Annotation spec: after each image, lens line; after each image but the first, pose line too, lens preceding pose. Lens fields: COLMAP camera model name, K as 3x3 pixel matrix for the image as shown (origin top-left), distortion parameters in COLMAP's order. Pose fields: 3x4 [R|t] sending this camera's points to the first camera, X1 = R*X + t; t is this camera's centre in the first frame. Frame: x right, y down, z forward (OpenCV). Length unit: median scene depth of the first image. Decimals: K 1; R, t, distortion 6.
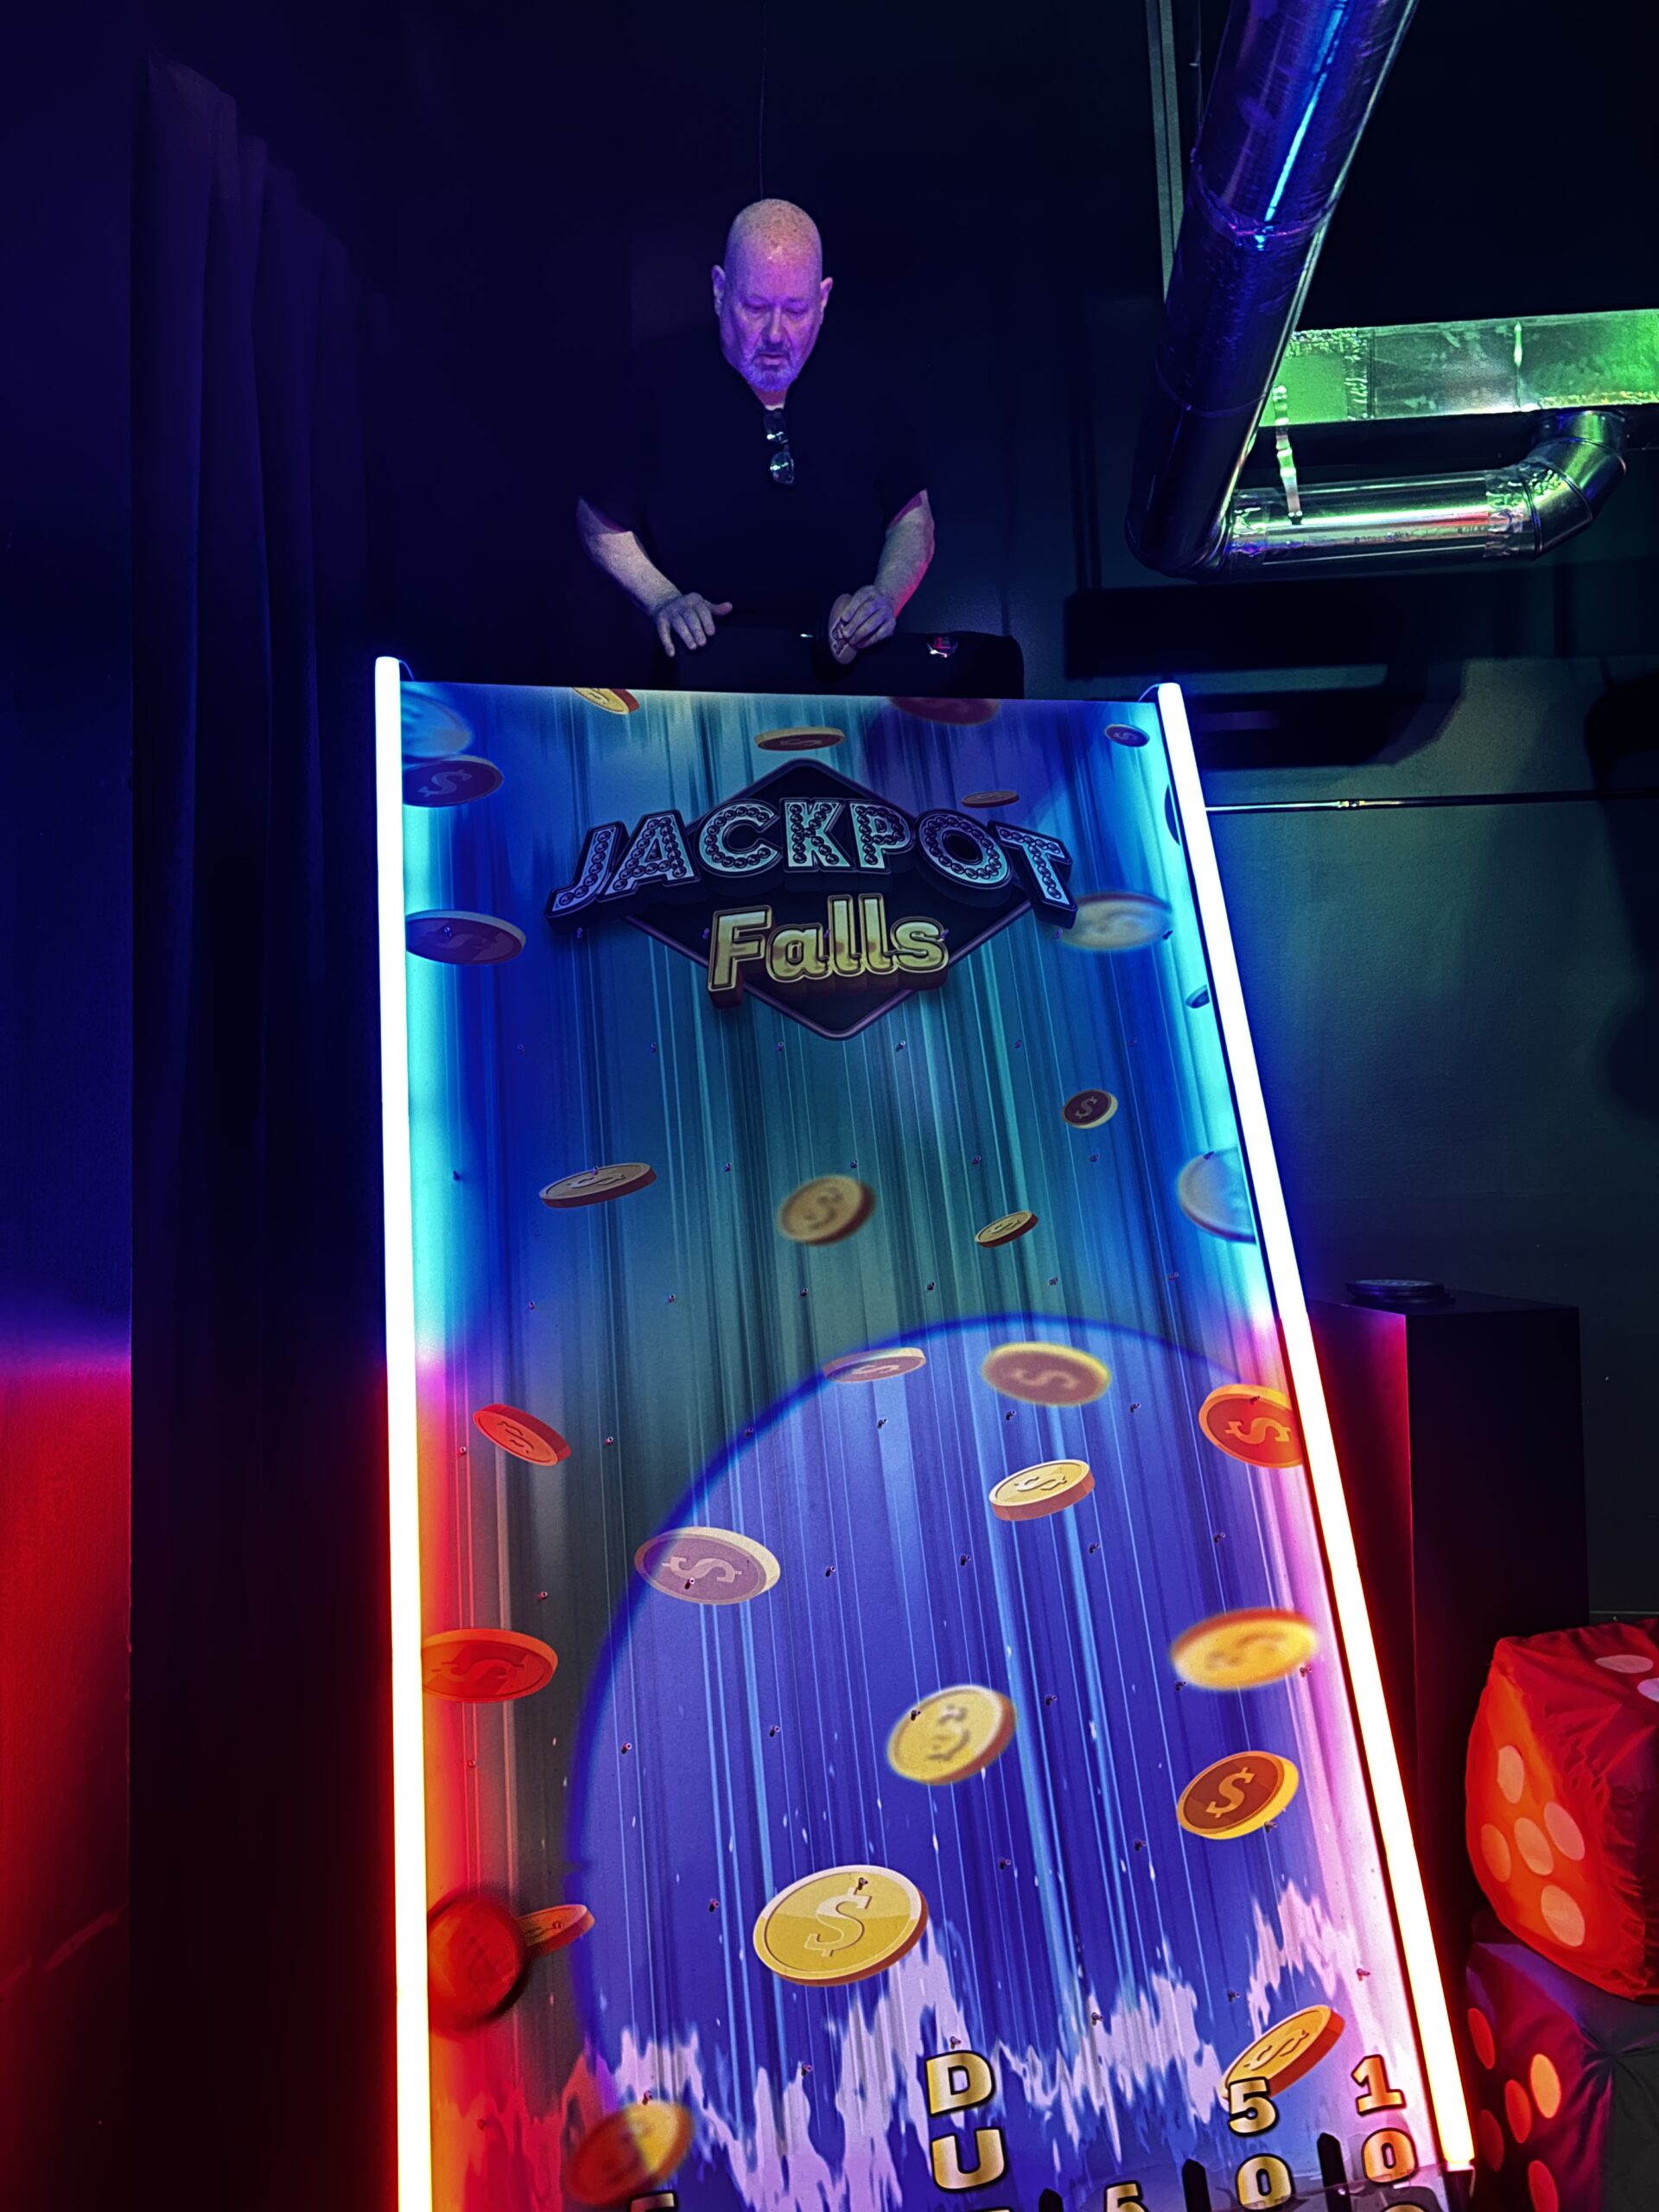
lens RADIAL K [[1672.9, 0, 815.3], [0, 1672.9, 1113.7], [0, 0, 1]] dist [0.045302, -0.030192]
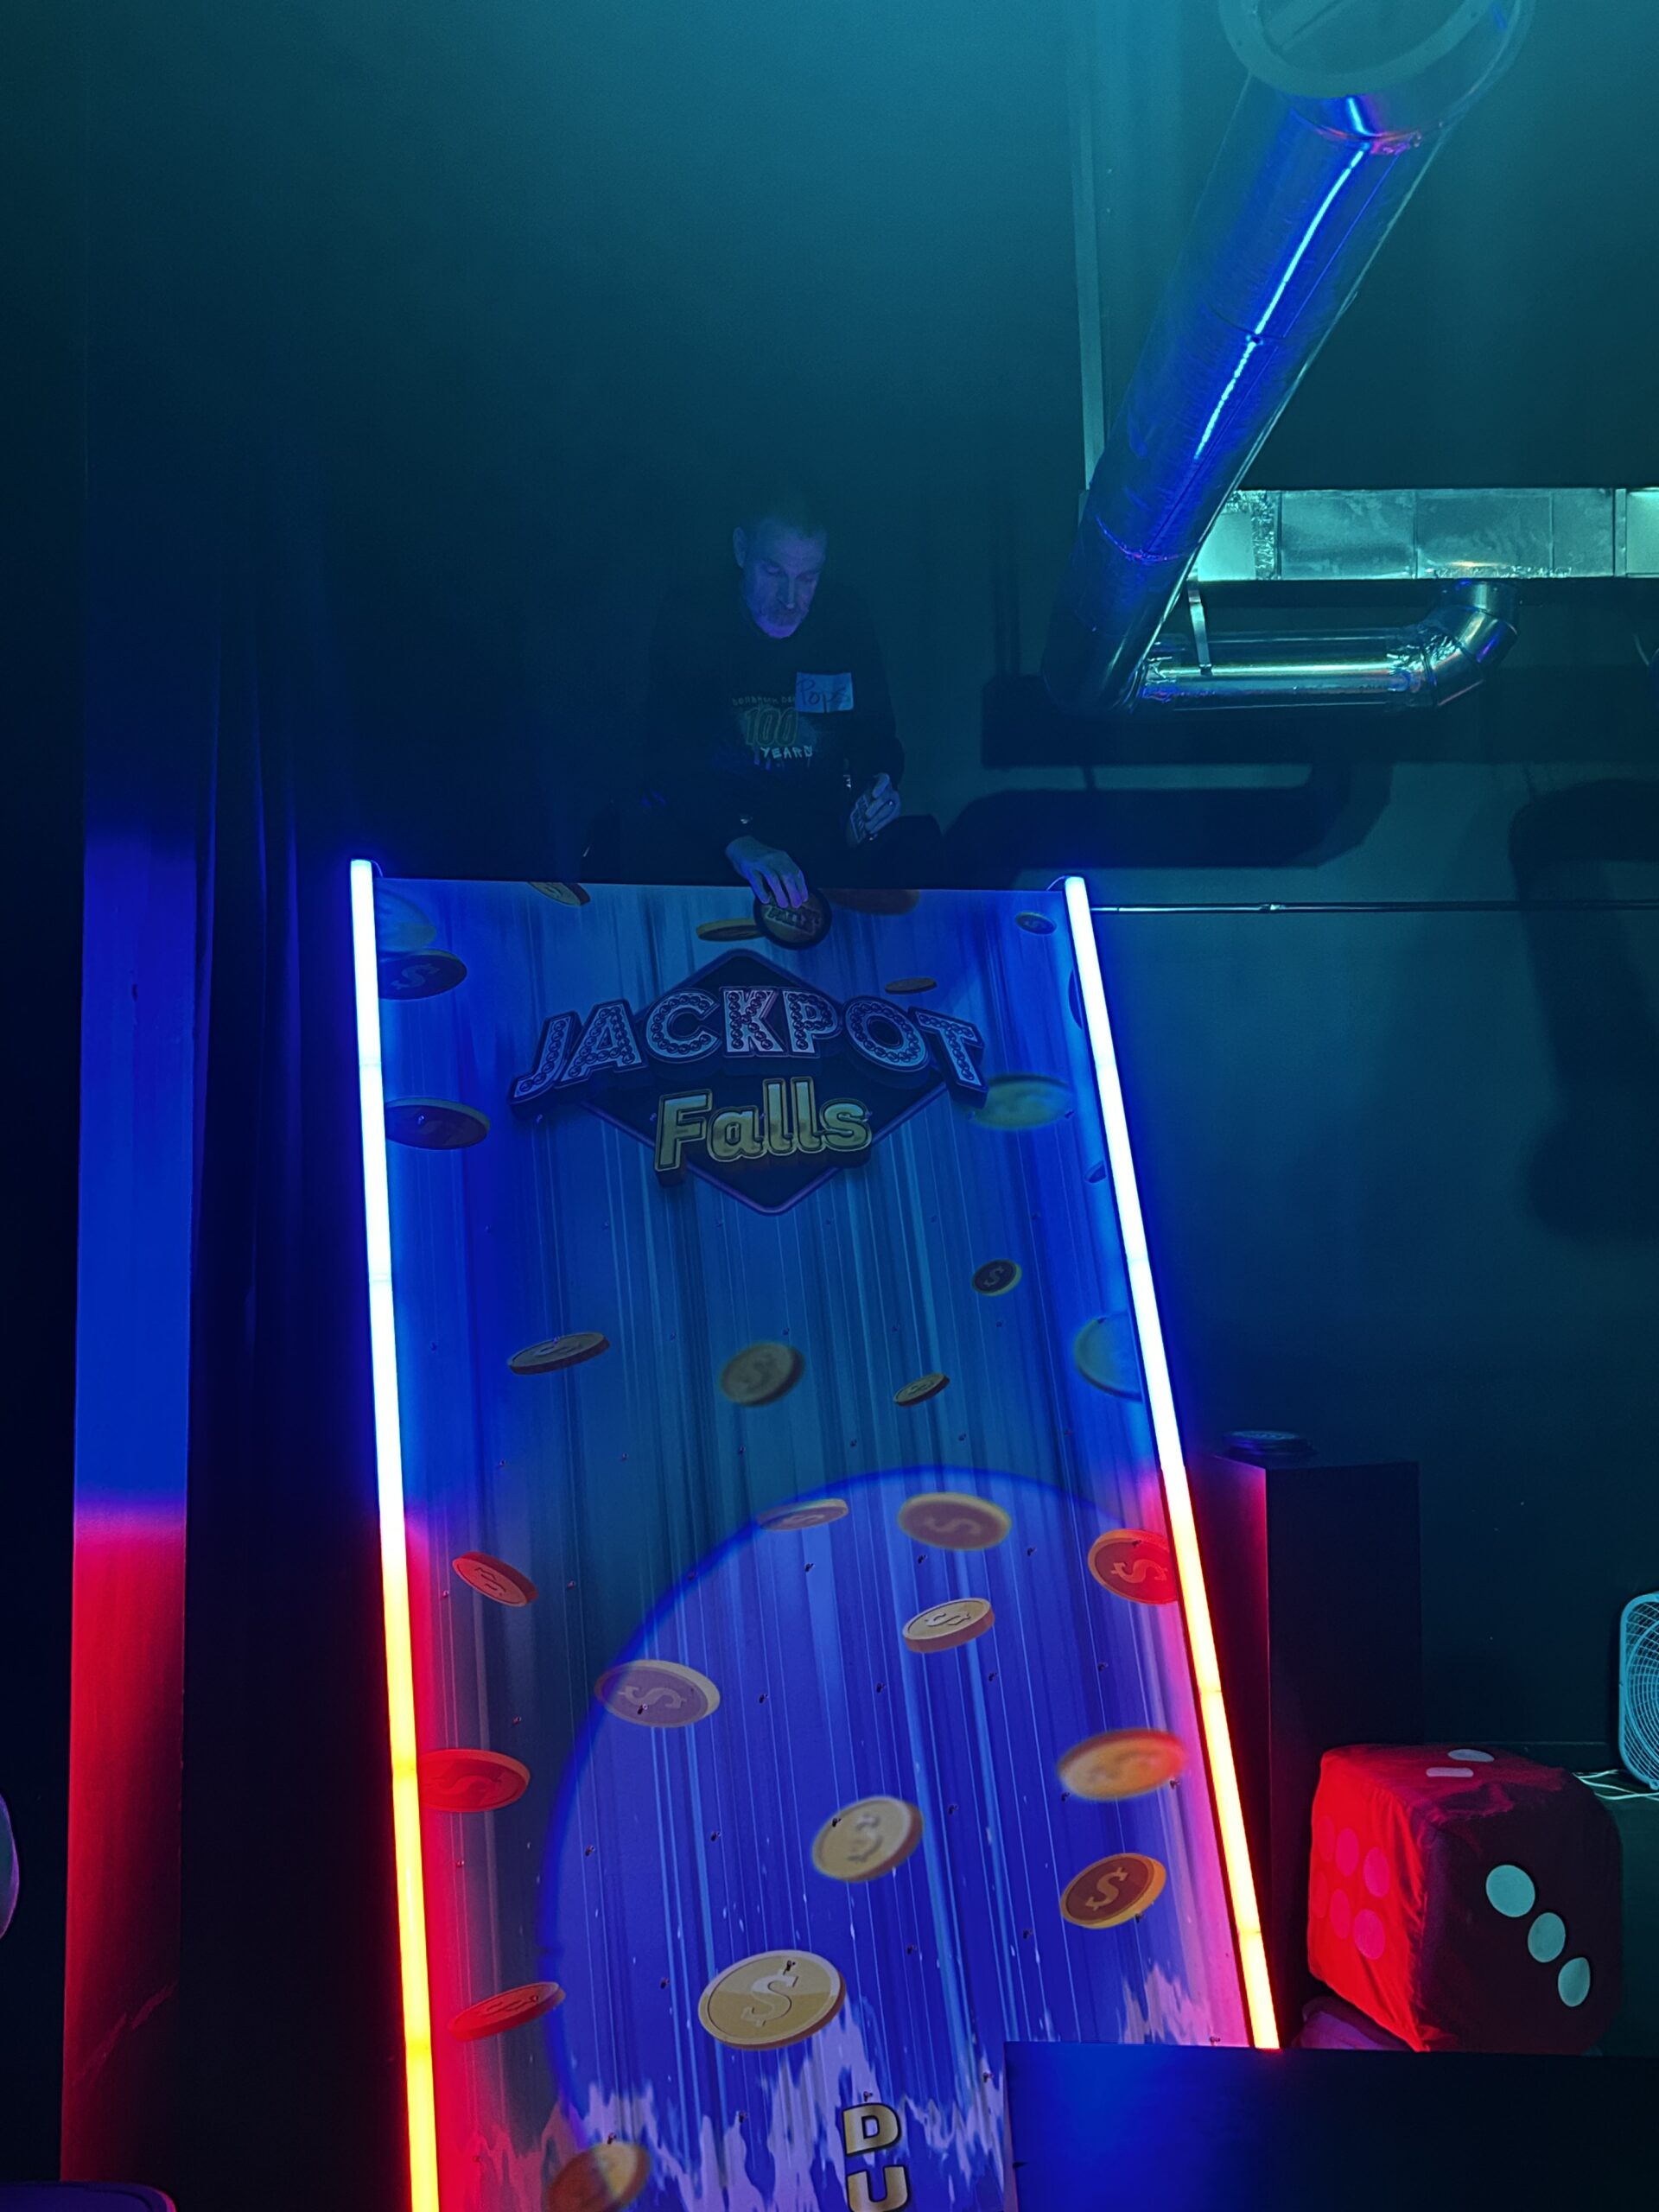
lens RADIAL K [[2094.7, 0, 837.5], [0, 2094.7, 1104.0], [0, 0, 1]] dist [0.025984, 0.000000]
pose [[0.997034, 0.015775, 0.075325, -0.051158], [-0.014511, 0.999745, -0.017291, -0.100496], [-0.075579, 0.016147, 0.997009, -0.406080]]
